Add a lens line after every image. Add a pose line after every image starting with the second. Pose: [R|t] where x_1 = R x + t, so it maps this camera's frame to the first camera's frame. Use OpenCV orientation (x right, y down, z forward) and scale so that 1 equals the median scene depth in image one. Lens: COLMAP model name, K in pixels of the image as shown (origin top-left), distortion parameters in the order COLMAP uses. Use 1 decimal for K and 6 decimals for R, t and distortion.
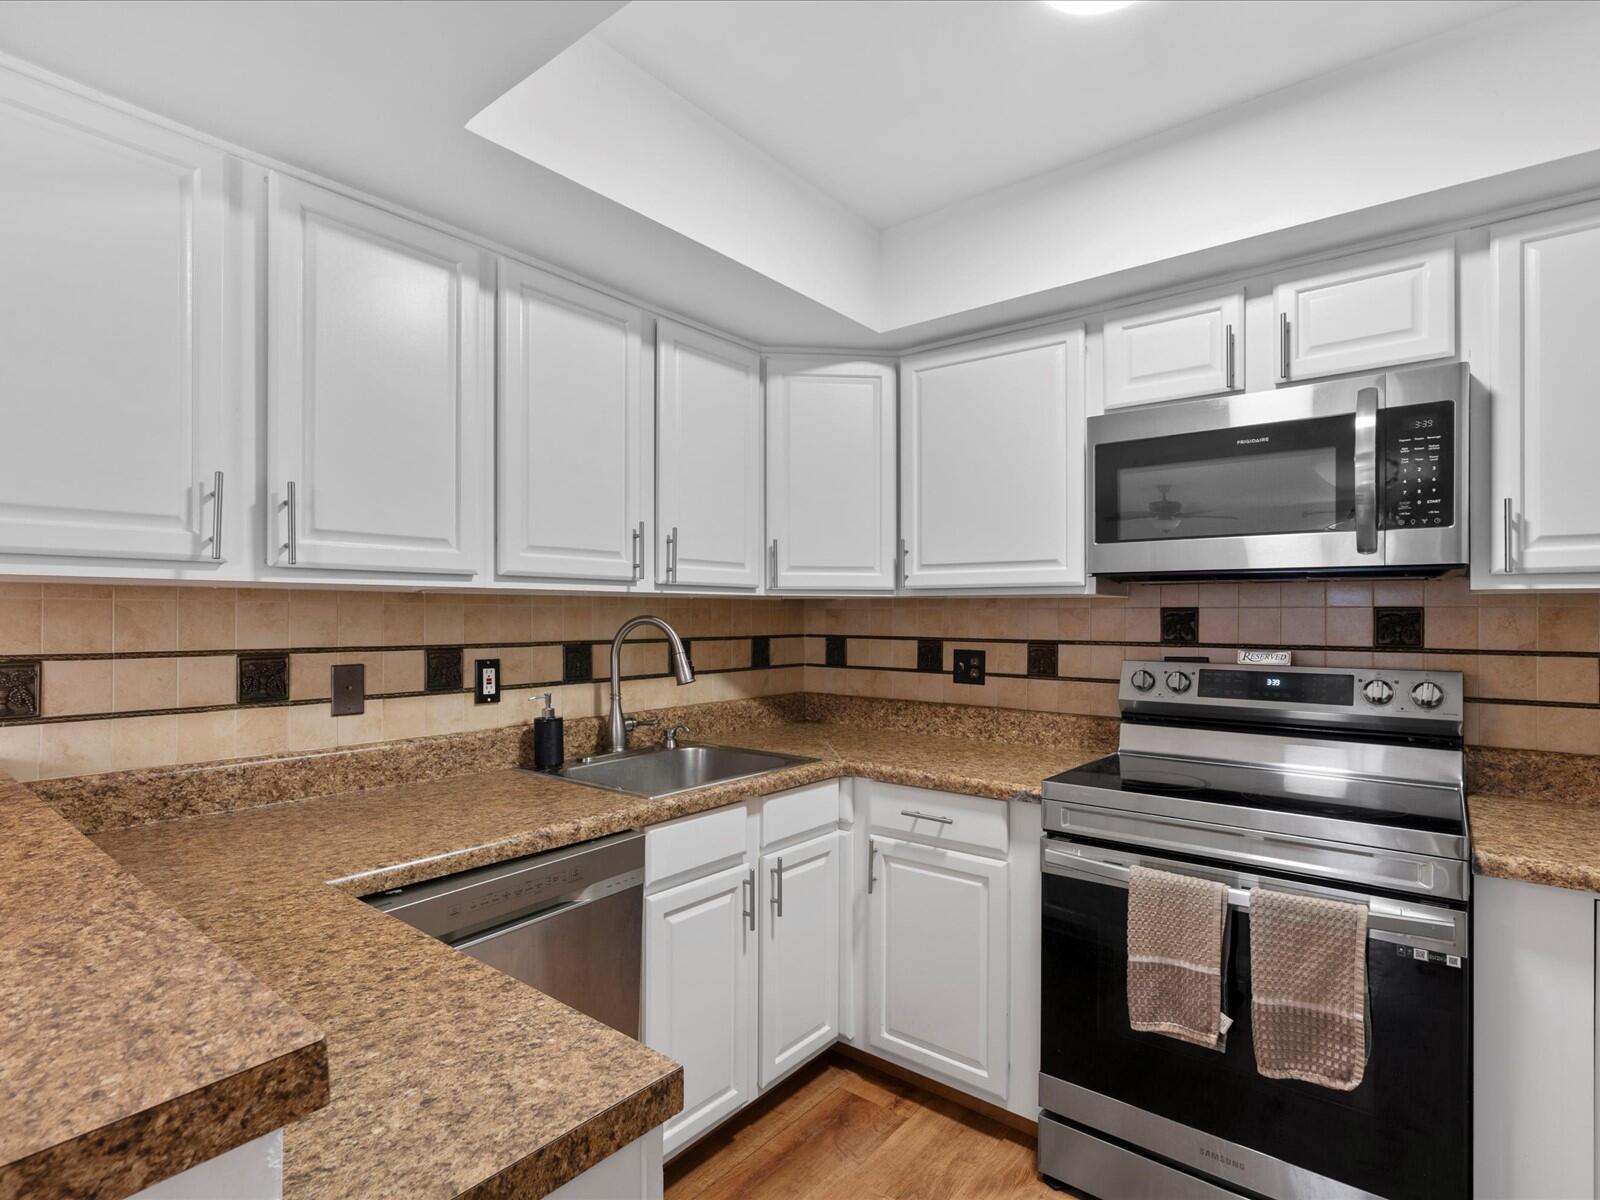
lens RADIAL K [[805.5, 0, 793.8], [0, 805.5, 607.7], [0, 0, 1]] dist [-0.010434, 0.002255]
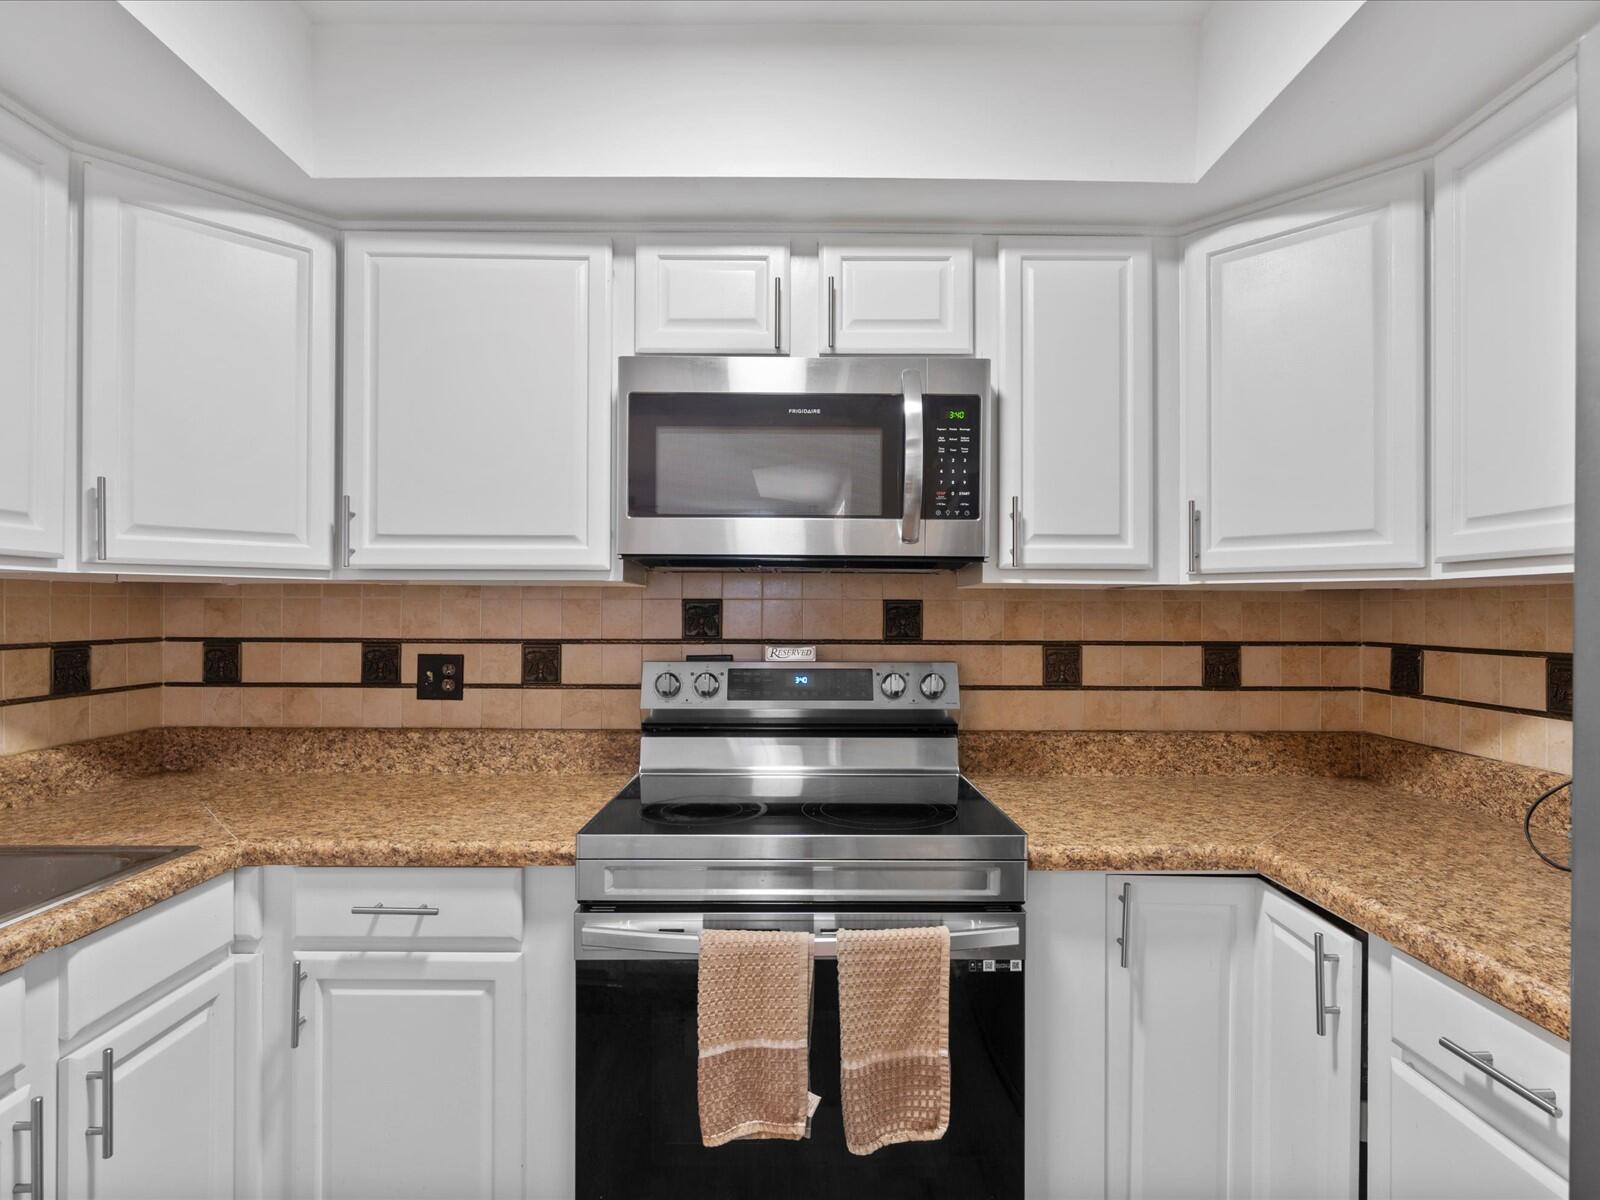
lens RADIAL K [[805.5, 0, 790.0], [0, 805.5, 603.2], [0, 0, 1]] dist [-0.010434, 0.002255]
pose [[0.776495, 0.004917, 0.630104, -0.000947], [-0.006428, 0.999979, 0.000117, 0.004045], [-0.630091, -0.004141, 0.776511, 0.292037]]
